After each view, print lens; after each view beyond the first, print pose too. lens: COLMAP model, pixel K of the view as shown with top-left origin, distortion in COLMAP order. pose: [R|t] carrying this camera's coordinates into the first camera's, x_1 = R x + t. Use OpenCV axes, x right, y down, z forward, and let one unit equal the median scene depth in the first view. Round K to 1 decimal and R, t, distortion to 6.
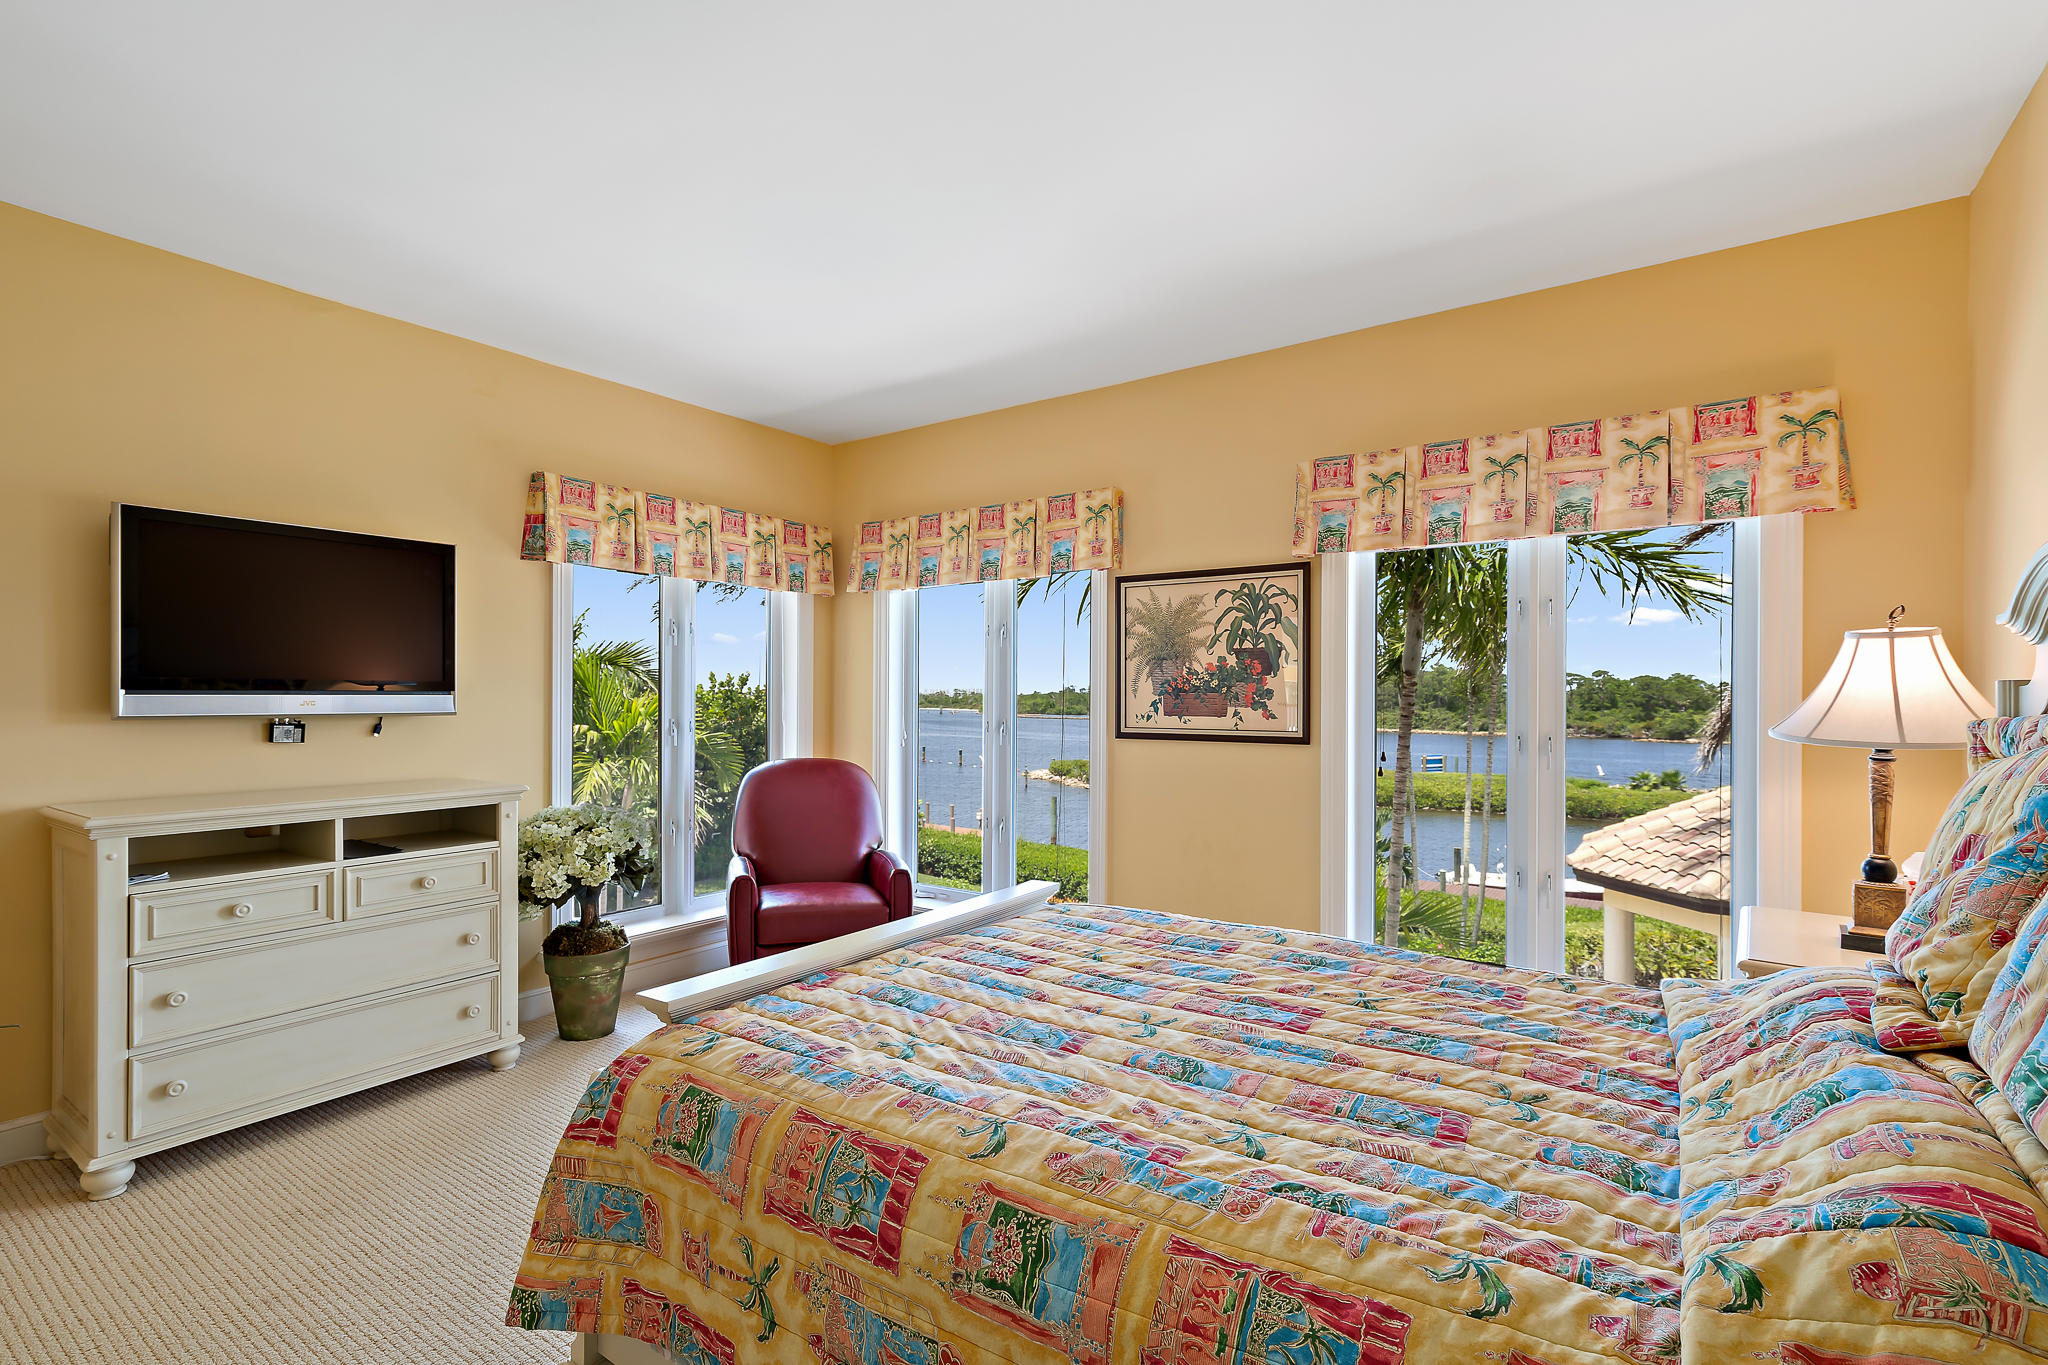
lens RADIAL K [[918.4, 0, 1020.3], [0, 918.4, 697.5], [0, 0, 1]] dist [0.000894, 0.000629]
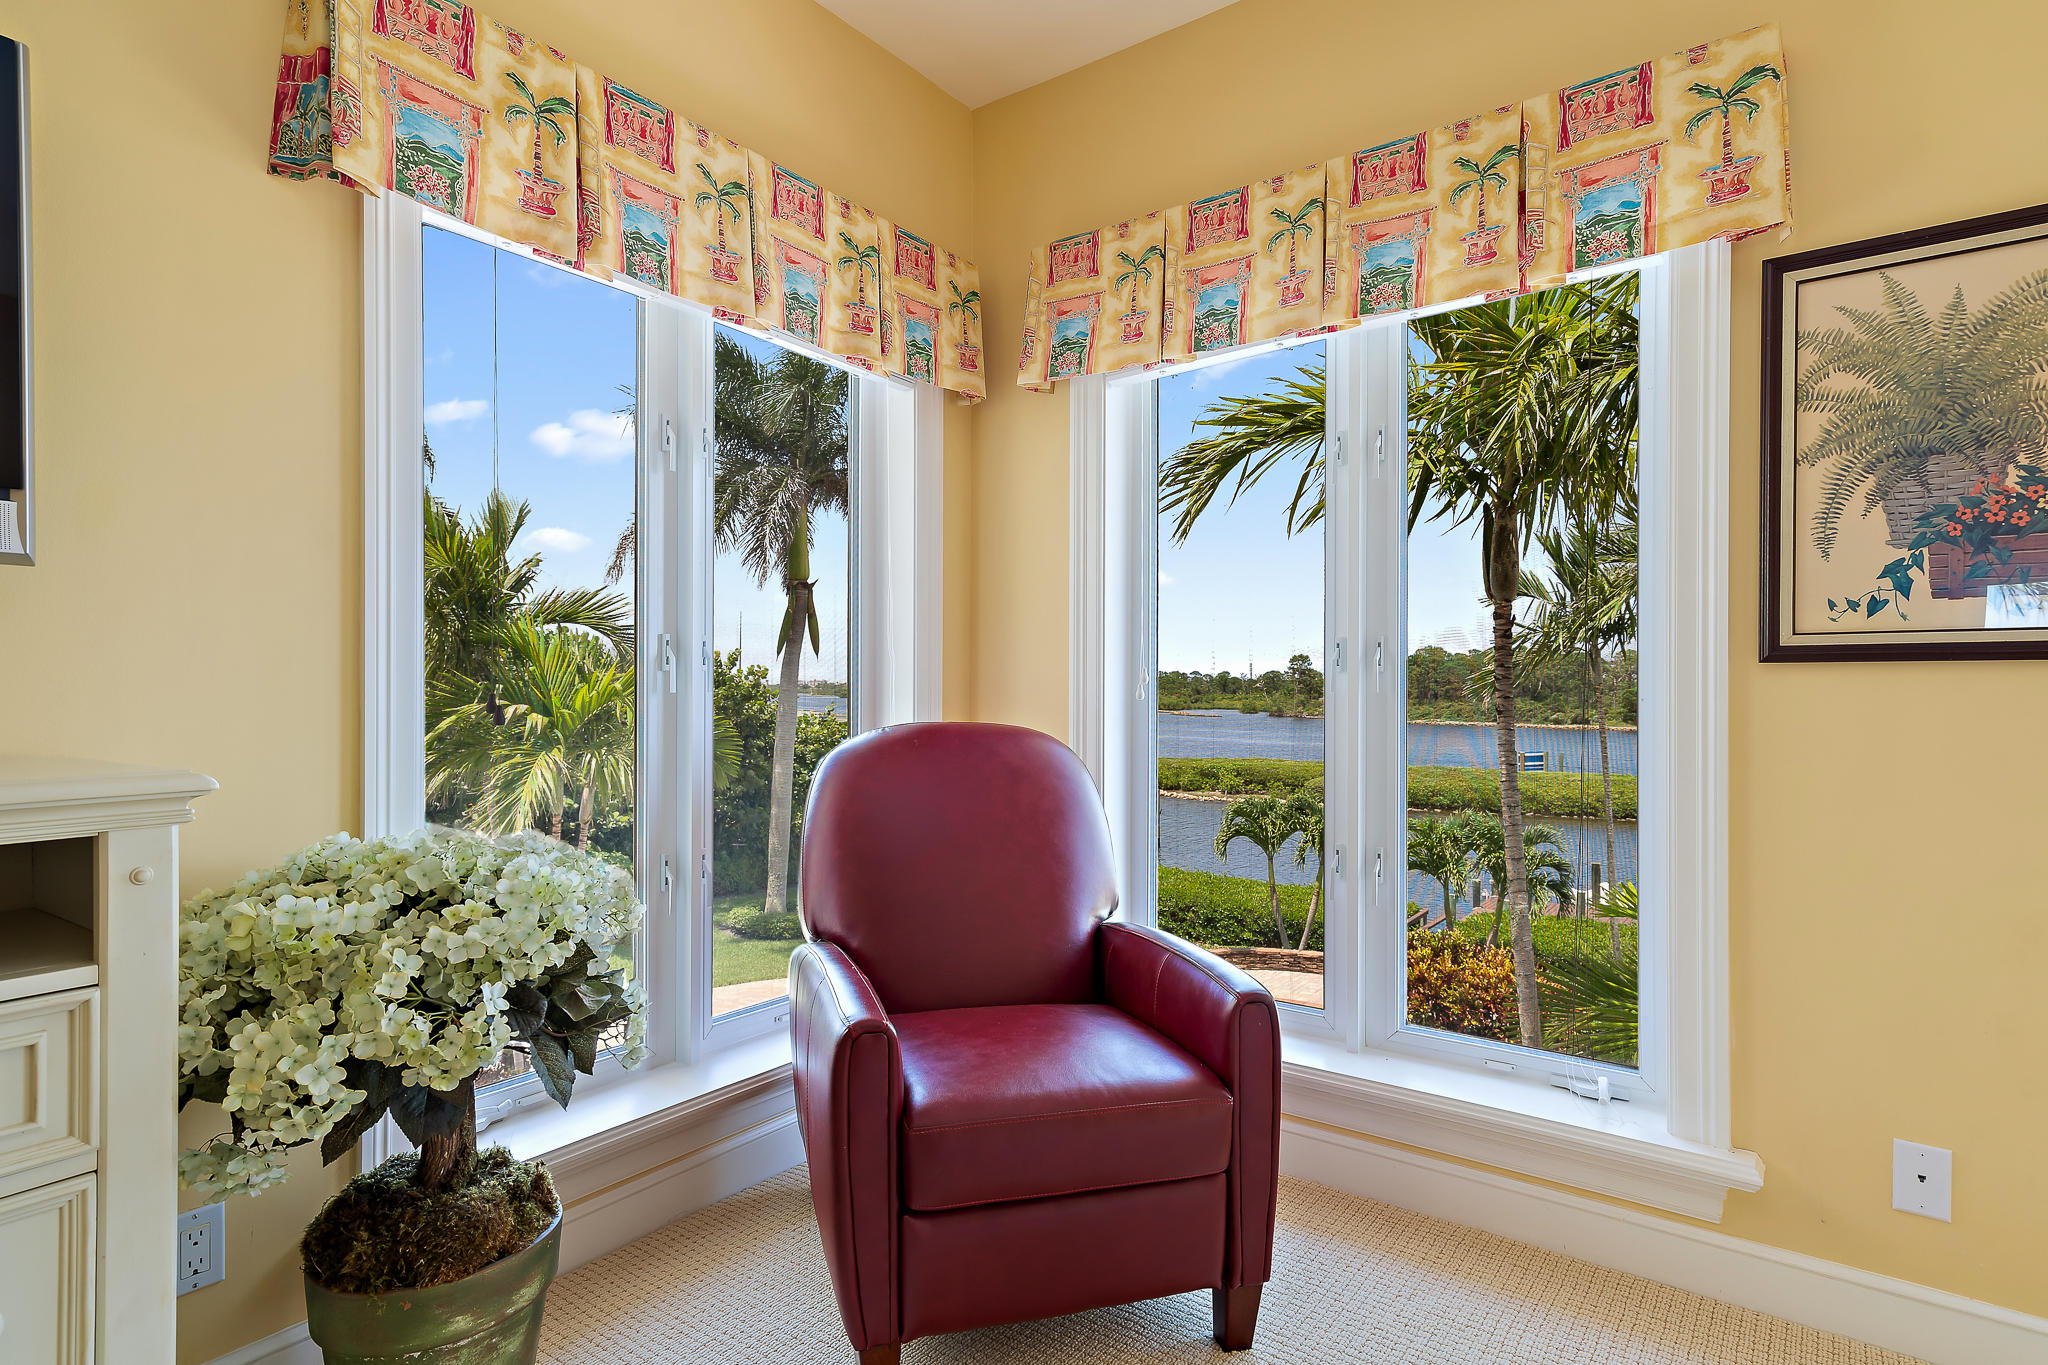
lens RADIAL K [[1058.5, 0, 1024.4], [0, 1058.5, 687.8], [0, 0, 1]] dist [0.007906, 0.002750]
pose [[0.999825, -0.002197, -0.018559, -0.225092], [0.002234, 0.999996, 0.001954, 0.057456], [0.018555, -0.001995, 0.999826, 0.562447]]
